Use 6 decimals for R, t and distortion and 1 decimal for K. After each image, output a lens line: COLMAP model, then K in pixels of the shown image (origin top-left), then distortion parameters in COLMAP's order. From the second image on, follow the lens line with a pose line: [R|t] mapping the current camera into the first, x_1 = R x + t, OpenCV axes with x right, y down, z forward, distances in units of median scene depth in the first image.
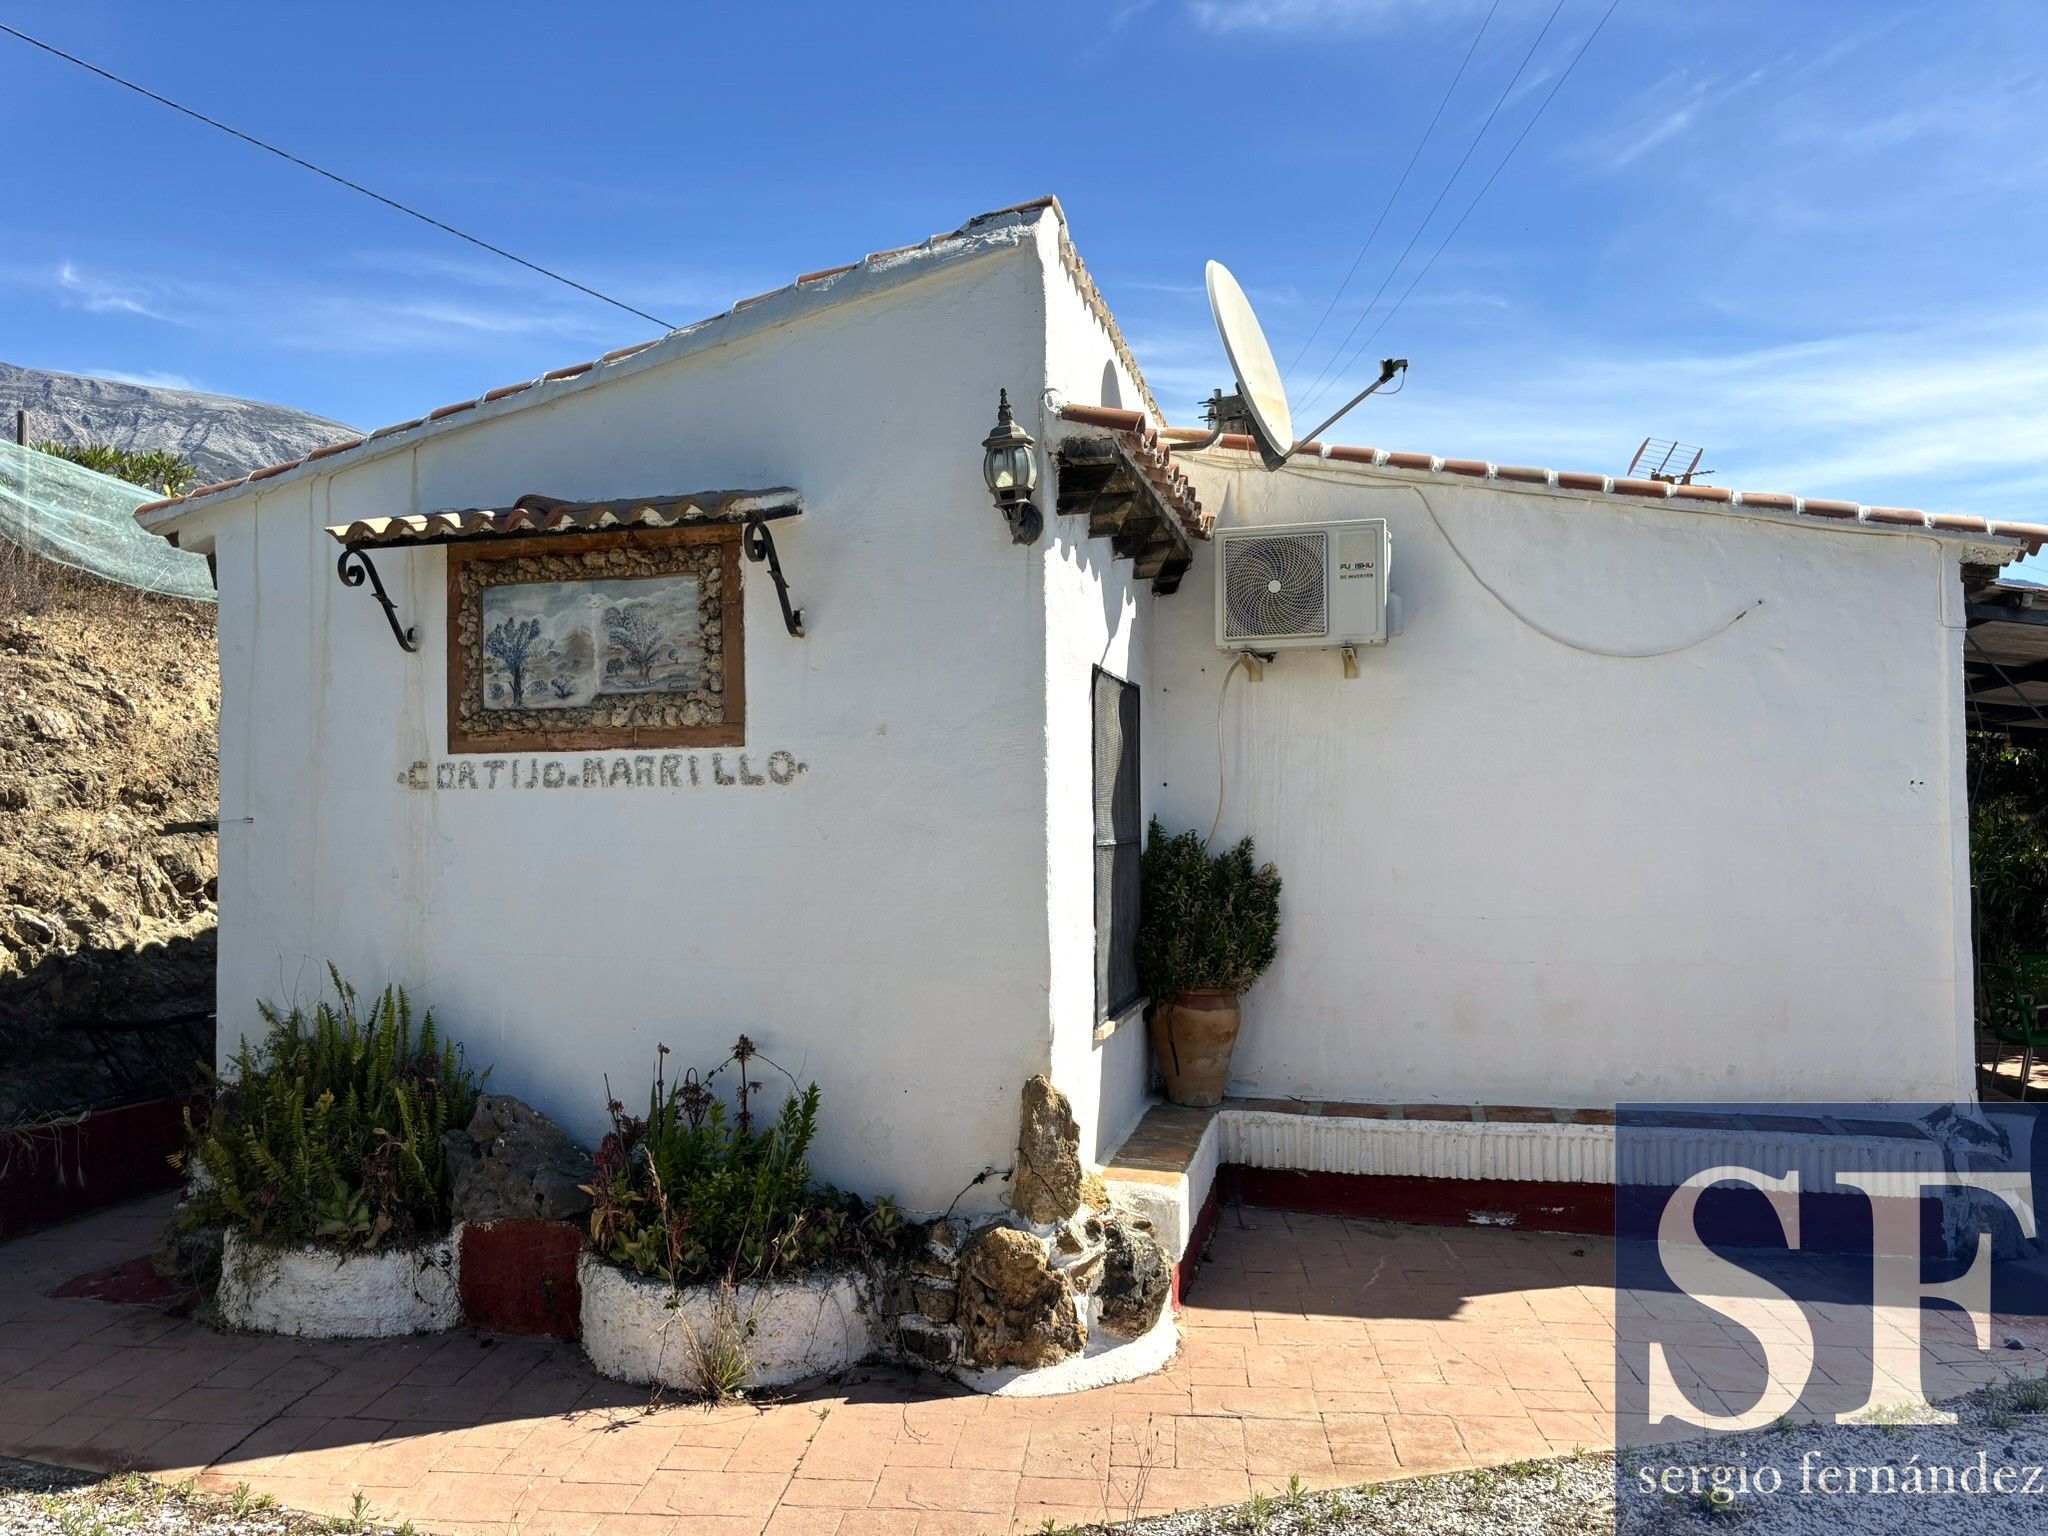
lens RADIAL K [[1516.8, 0, 1021.7], [0, 1516.8, 796.2], [0, 0, 1]] dist [0.055769, -0.127944]
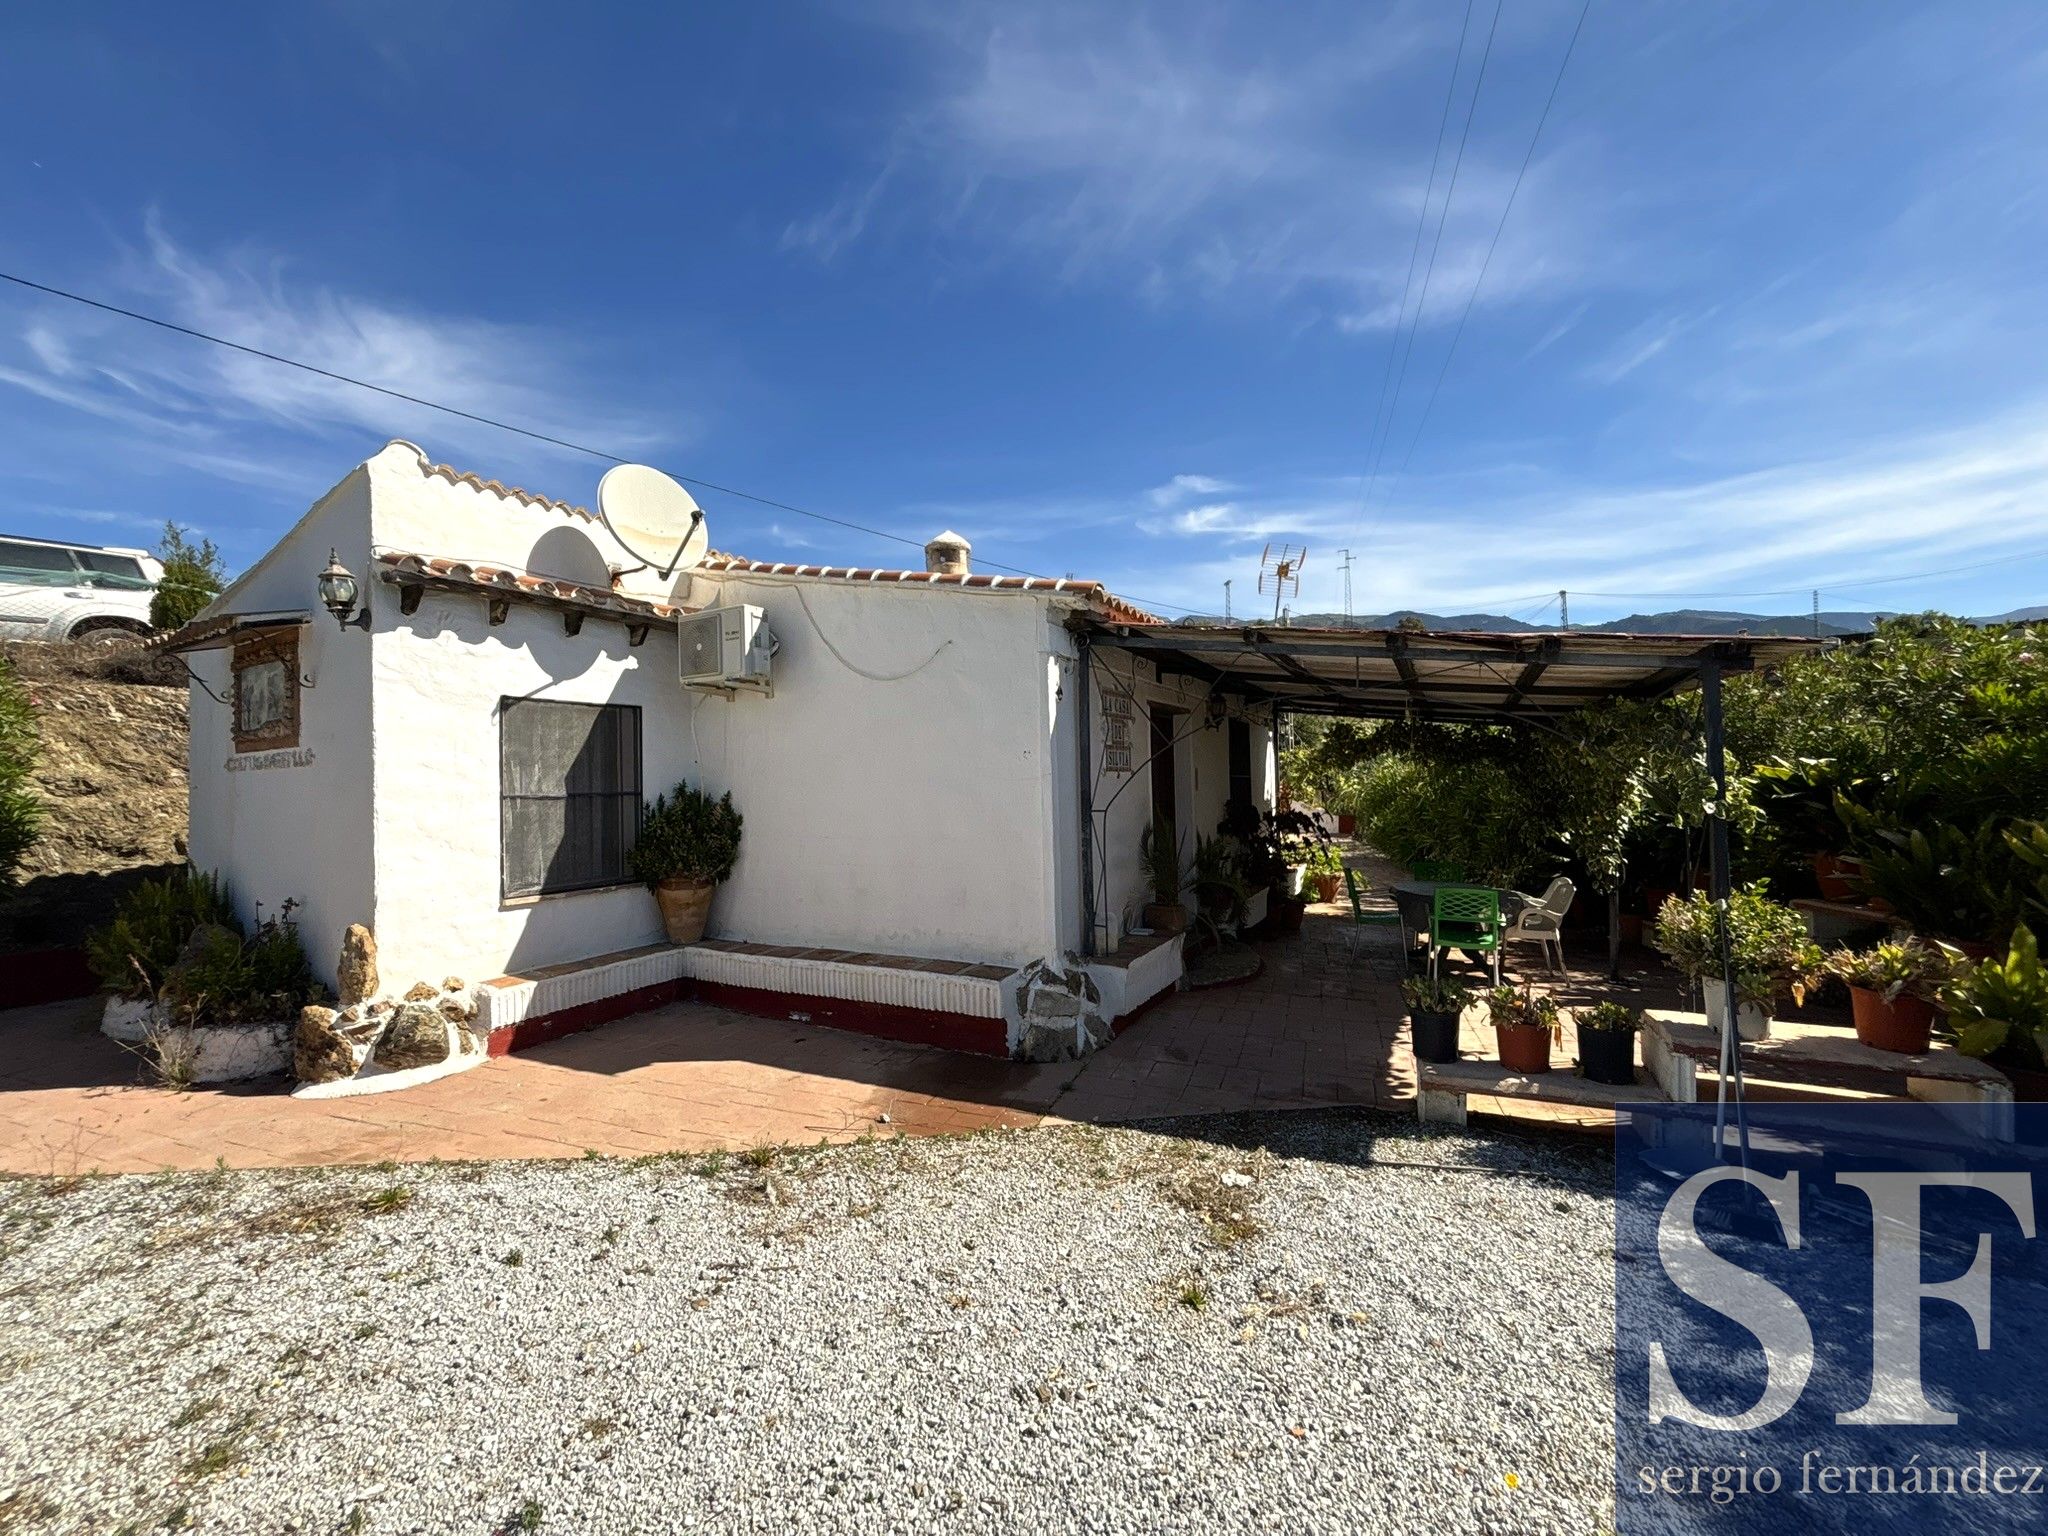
lens RADIAL K [[833.6, 0, 1015.8], [0, 833.6, 765.7], [0, 0, 1]] dist [-0.001075, -0.000162]
pose [[0.968519, -0.014801, -0.248501, 0.941650], [0.014031, 0.999890, -0.004870, 0.009101], [0.248546, 0.001230, 0.968619, 0.209052]]
